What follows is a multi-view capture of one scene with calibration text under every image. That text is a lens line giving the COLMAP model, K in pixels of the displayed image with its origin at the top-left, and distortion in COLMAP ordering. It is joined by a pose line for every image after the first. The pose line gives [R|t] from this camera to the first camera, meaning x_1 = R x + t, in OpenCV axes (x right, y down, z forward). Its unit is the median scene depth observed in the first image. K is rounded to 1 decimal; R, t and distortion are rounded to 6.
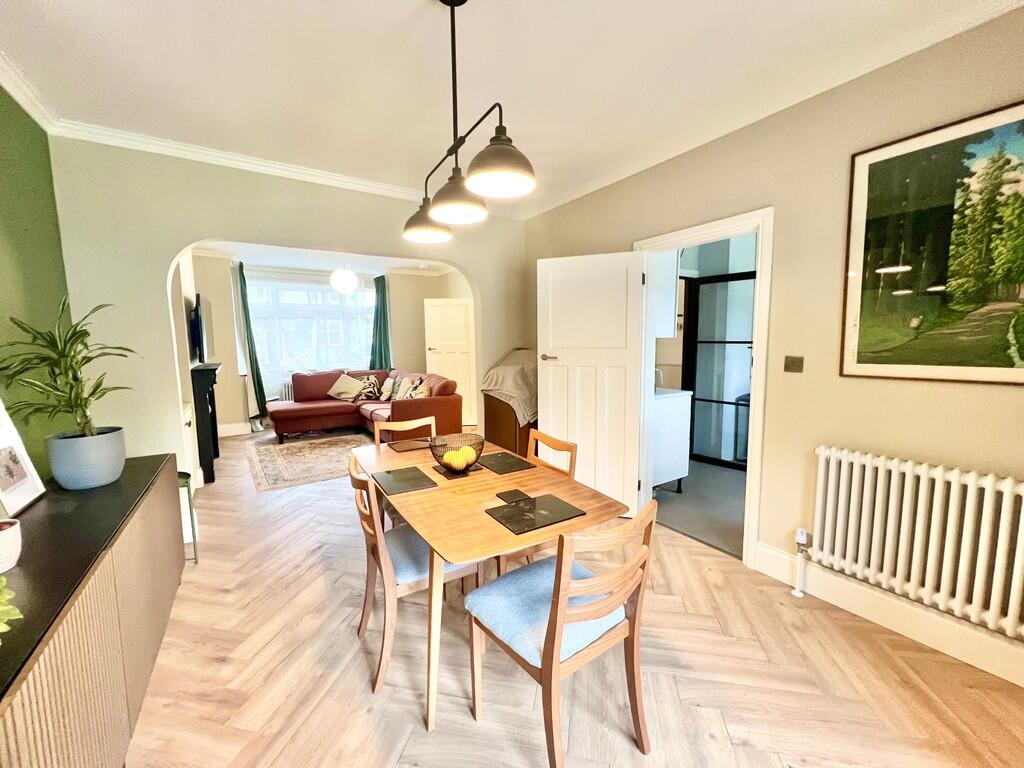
lens RADIAL K [[408.8, 0, 511.6], [0, 408.8, 382.3], [0, 0, 1]] dist [-0.000267, -0.000029]
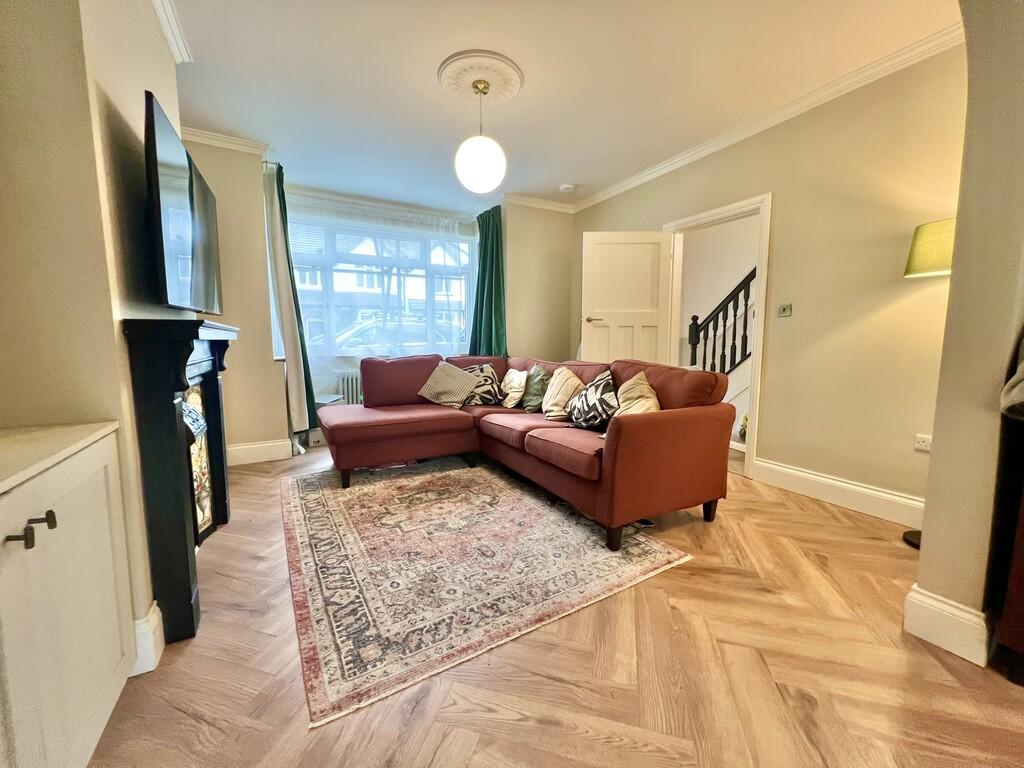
lens RADIAL K [[408.8, 0, 514.0], [0, 408.8, 383.5], [0, 0, 1]] dist [-0.000267, -0.000029]
pose [[0.997429, 0.019062, -0.069081, -0.282096], [-0.018657, 0.999805, 0.006509, 0.007092], [0.069192, -0.005203, 0.997590, 0.439547]]
